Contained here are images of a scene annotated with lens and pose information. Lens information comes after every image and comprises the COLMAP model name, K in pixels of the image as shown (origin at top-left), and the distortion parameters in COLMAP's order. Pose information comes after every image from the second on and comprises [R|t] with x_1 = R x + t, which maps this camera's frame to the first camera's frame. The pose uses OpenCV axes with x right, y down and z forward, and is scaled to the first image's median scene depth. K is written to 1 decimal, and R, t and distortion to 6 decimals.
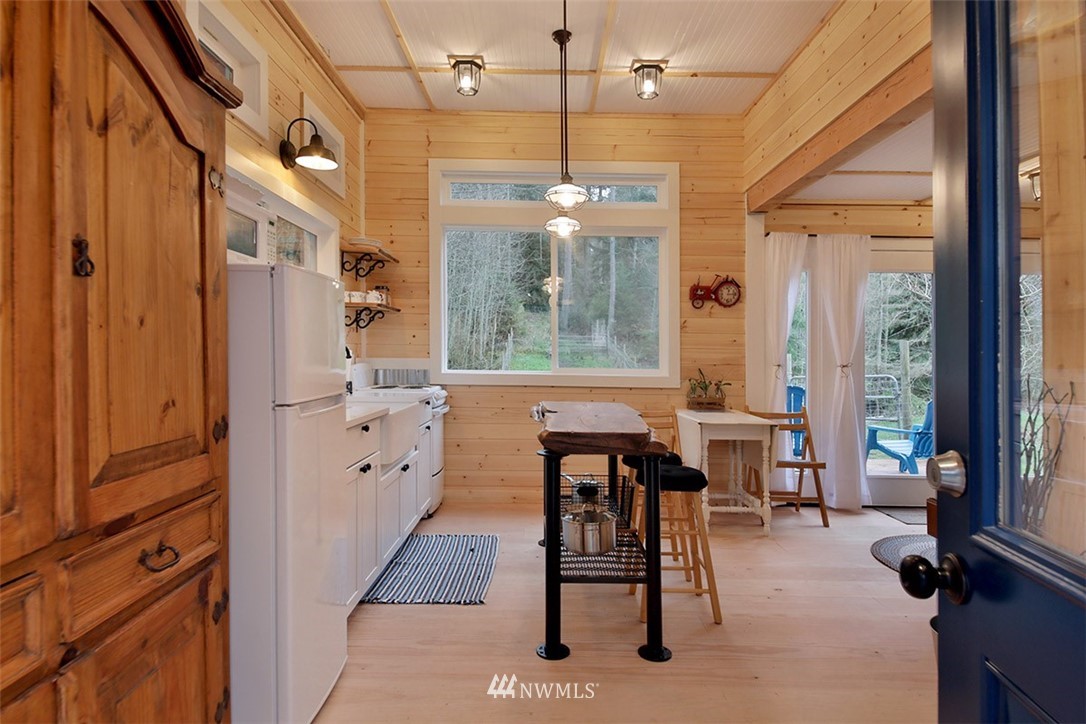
lens RADIAL K [[620.3, 0, 548.0], [0, 620.3, 339.9], [0, 0, 1]] dist [0.039565, -0.000368]
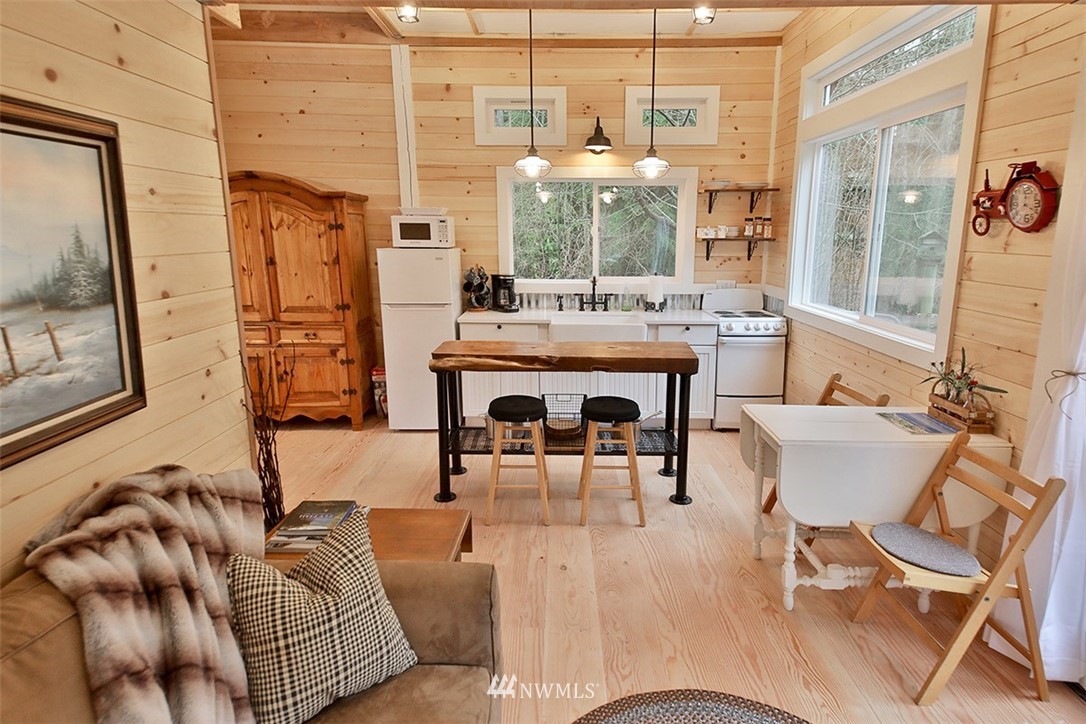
lens RADIAL K [[608.2, 0, 551.0], [0, 608.2, 347.2], [0, 0, 1]] dist [0.106997, -0.061723]
pose [[-0.016815, 0.176574, -0.984144, 0.790093], [0.016716, 0.984195, 0.176298, -0.058048], [0.999719, -0.013487, -0.019501, 0.654532]]
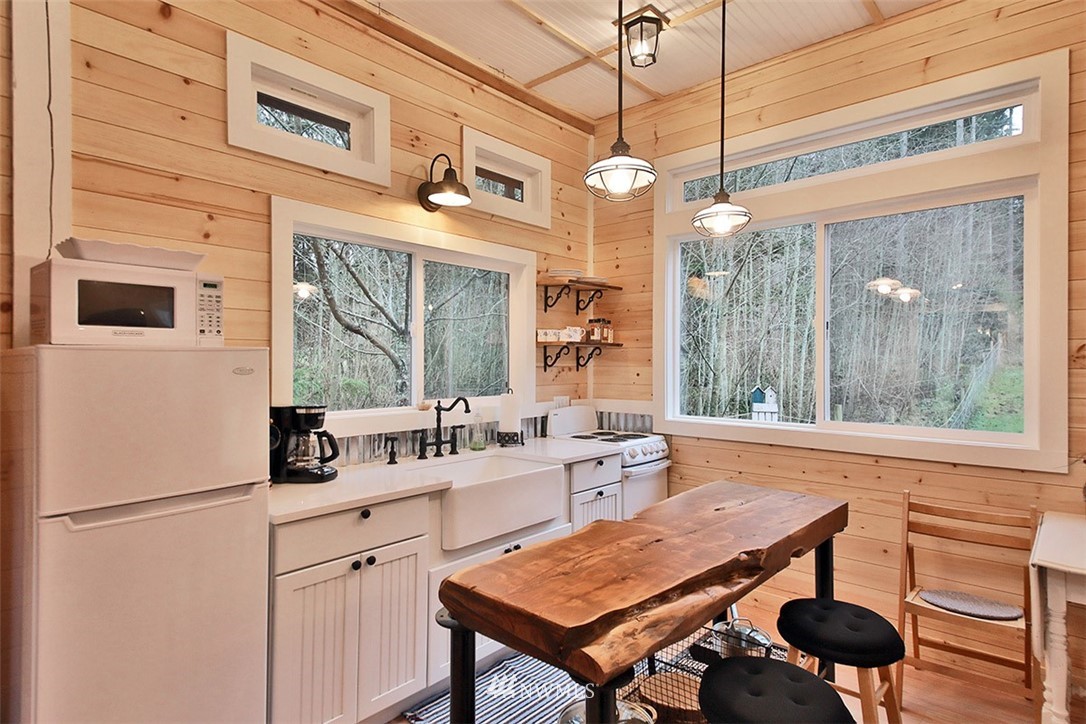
lens RADIAL K [[589.3, 0, 539.4], [0, 589.3, 360.5], [0, 0, 1]] dist [0.076272, -0.040519]
pose [[0.742107, -0.015040, -0.670113, 0.229592], [0.025699, 0.999652, 0.006024, -0.034128], [0.669789, -0.021692, 0.742235, 0.317481]]
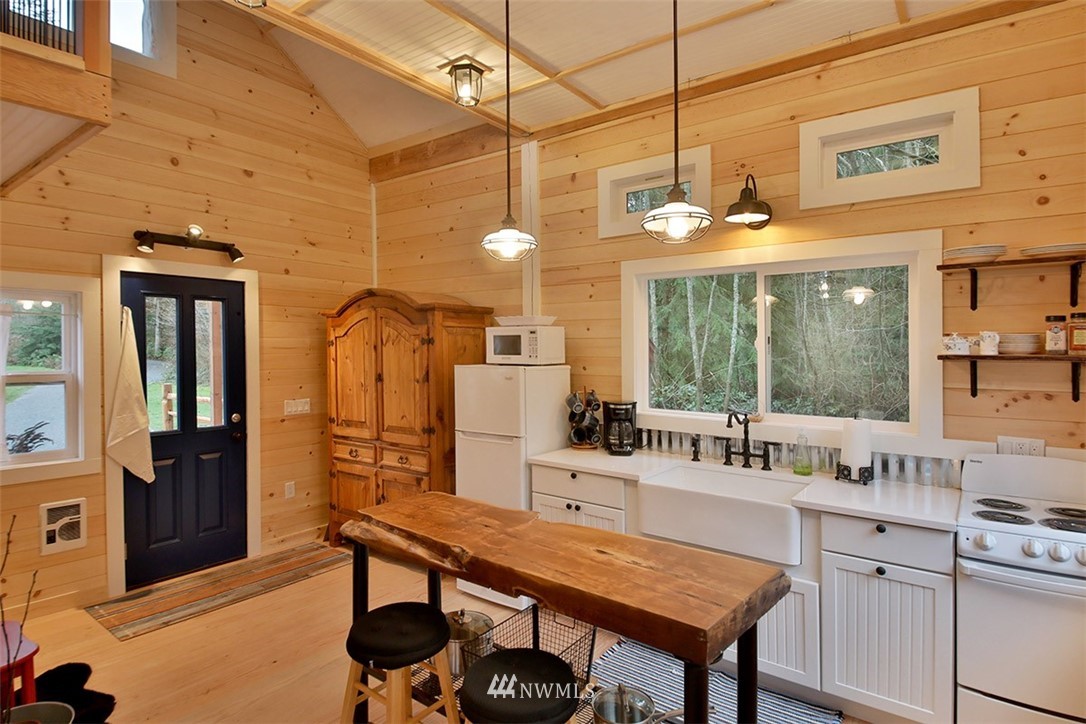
lens RADIAL K [[575.0, 0, 546.2], [0, 575.0, 359.2], [0, 0, 1]] dist [0.038562, -0.037855]
pose [[-0.608280, 0.002110, -0.793720, 0.365993], [0.007334, 0.999969, -0.002962, -0.049968], [0.793689, -0.007623, -0.608276, 0.921429]]
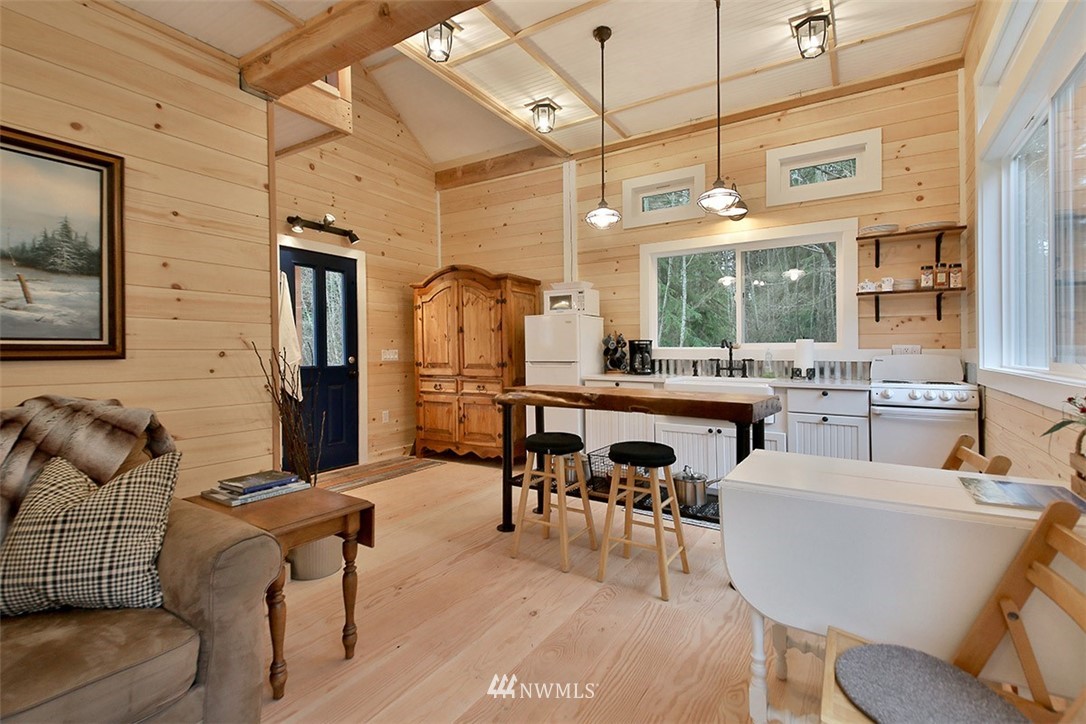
lens RADIAL K [[499.1, 0, 543.0], [0, 499.1, 362.0], [0, 0, 1]] dist [0.056216, -0.036110]
pose [[-0.545615, 0.003578, -0.838028, 0.601177], [0.009683, 0.999951, -0.002035, 0.041750], [0.837980, -0.009225, -0.545623, 0.903736]]
